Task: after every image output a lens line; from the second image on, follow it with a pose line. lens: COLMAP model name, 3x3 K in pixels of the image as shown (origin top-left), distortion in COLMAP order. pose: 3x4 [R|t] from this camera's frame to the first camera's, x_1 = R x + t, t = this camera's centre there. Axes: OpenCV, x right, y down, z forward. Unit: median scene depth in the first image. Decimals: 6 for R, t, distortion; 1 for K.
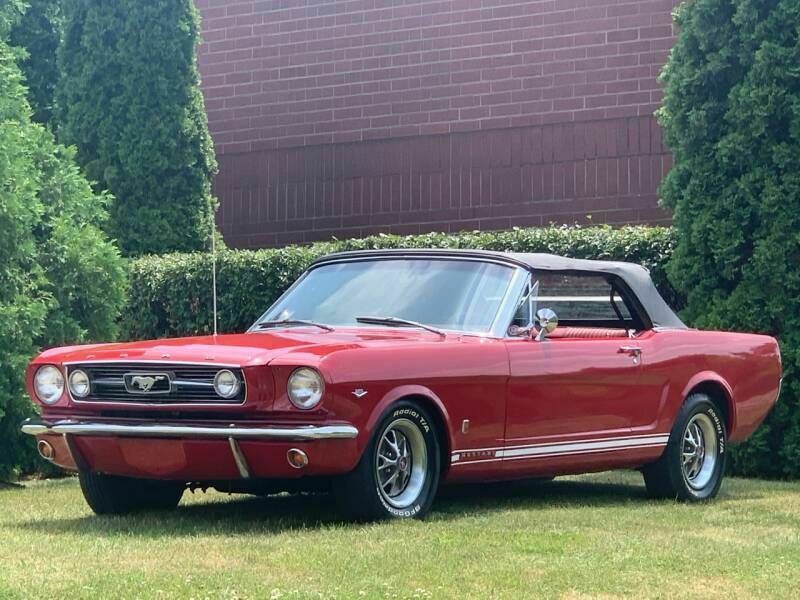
lens RADIAL K [[2835.7, 0, 400.0], [0, 2835.7, 300.0], [0, 0, 1]] dist [-0.098952, -2.468319]
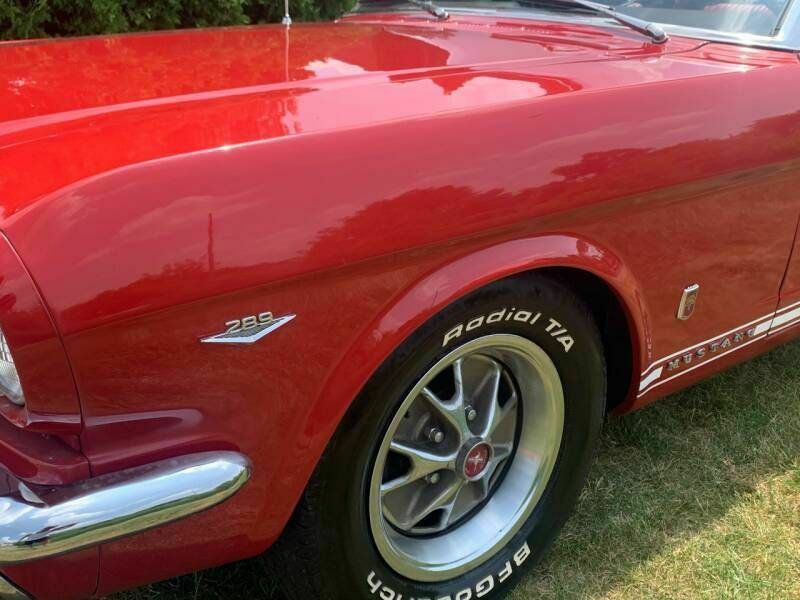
lens RADIAL K [[847.6, 0, 400.1], [0, 847.6, 276.7], [0, 0, 1]] dist [0.006924, -0.009378]
pose [[0.955166, 0.100610, -0.278453, 0.012927], [-0.001400, 0.942016, 0.335565, 0.002418], [0.296069, -0.320130, 0.899922, 0.651448]]
